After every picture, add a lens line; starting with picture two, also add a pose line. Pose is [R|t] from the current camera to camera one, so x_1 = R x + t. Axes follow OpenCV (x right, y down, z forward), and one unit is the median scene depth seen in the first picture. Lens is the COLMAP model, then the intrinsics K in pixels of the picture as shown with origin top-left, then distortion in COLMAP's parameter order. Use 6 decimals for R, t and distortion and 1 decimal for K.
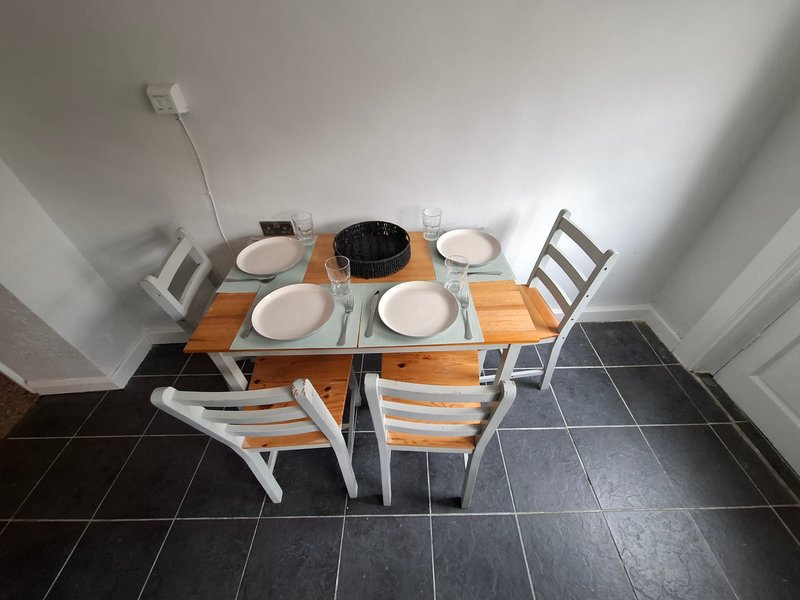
lens RADIAL K [[313.2, 0, 406.6], [0, 313.2, 291.1], [0, 0, 1]] dist [-0.007702, 0.000159]
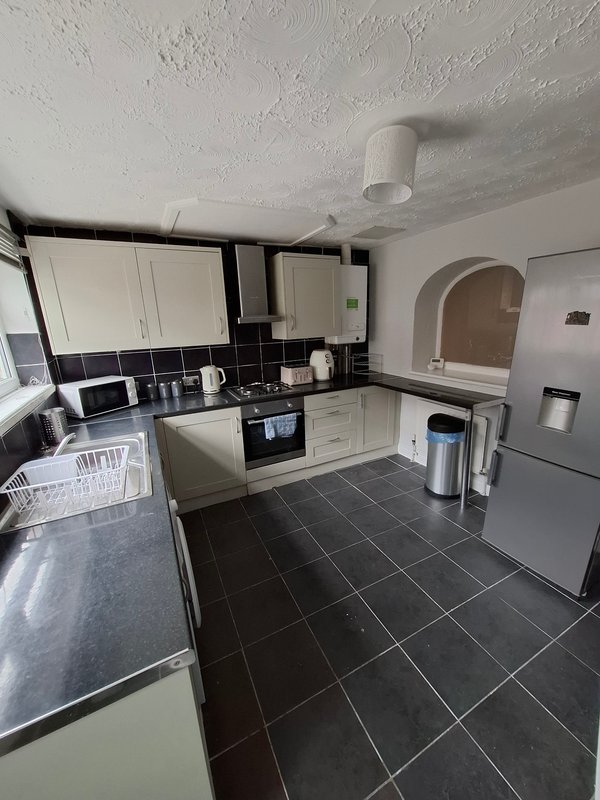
lens RADIAL K [[313.2, 0, 306.2], [0, 313.2, 406.0], [0, 0, 1]] dist [-0.007702, 0.000159]
pose [[-0.897979, 0.152057, -0.412931, 0.752144], [-0.265013, 0.562252, 0.783353, -0.304135], [0.351285, 0.812866, -0.464593, 0.260943]]
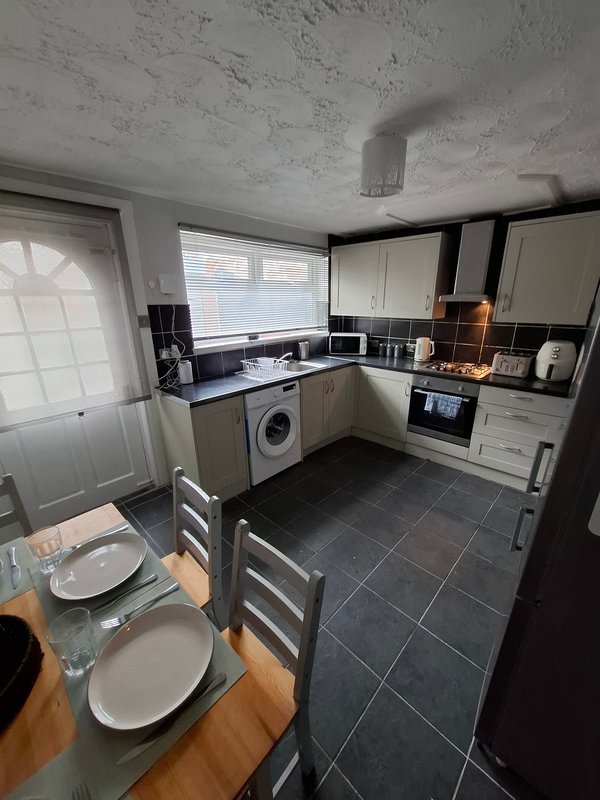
lens RADIAL K [[313.2, 0, 306.4], [0, 313.2, 404.3], [0, 0, 1]] dist [-0.007702, 0.000159]
pose [[-0.716025, -0.212604, 0.664911, -0.777939], [0.473793, 0.551505, 0.686558, -0.467733], [-0.512667, 0.806624, -0.294161, 0.456574]]
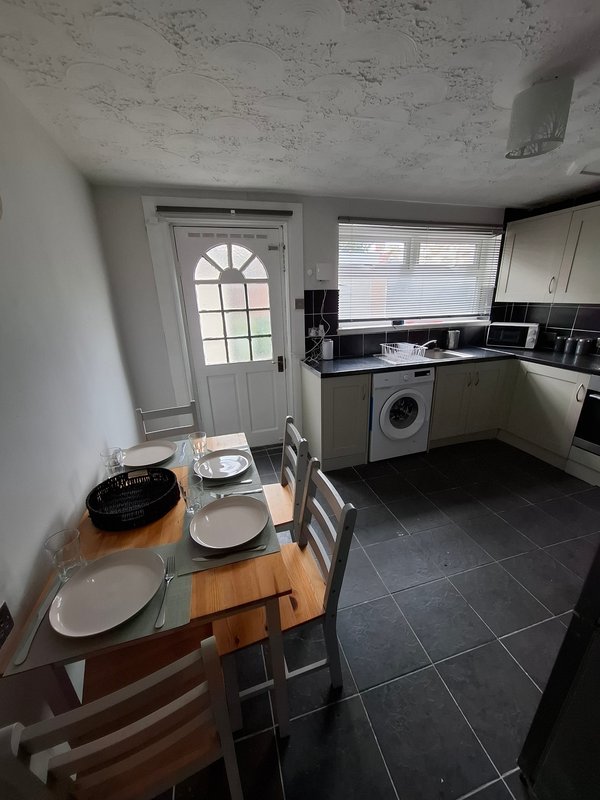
lens RADIAL K [[313.2, 0, 305.9], [0, 313.2, 404.4], [0, 0, 1]] dist [-0.007702, 0.000159]
pose [[-0.267343, -0.308813, 0.912777, -1.026065], [0.662399, 0.629058, 0.406834, -0.354897], [-0.699826, 0.713387, 0.036383, 0.410994]]
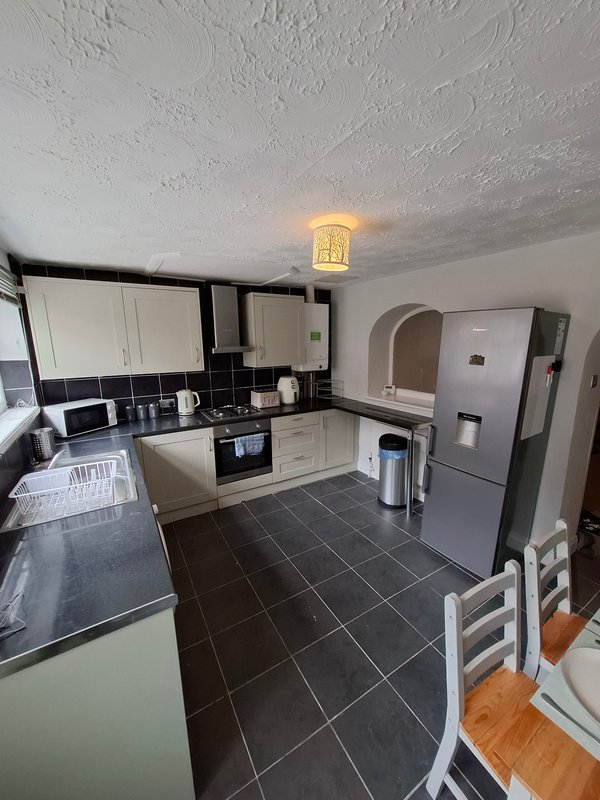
lens RADIAL K [[313.2, 0, 306.2], [0, 313.2, 406.6], [0, 0, 1]] dist [-0.007702, 0.000159]
pose [[-0.861249, 0.118520, -0.494170, 0.817508], [-0.329803, 0.609466, 0.720959, -0.543346], [0.386628, 0.783903, -0.485813, 0.414301]]
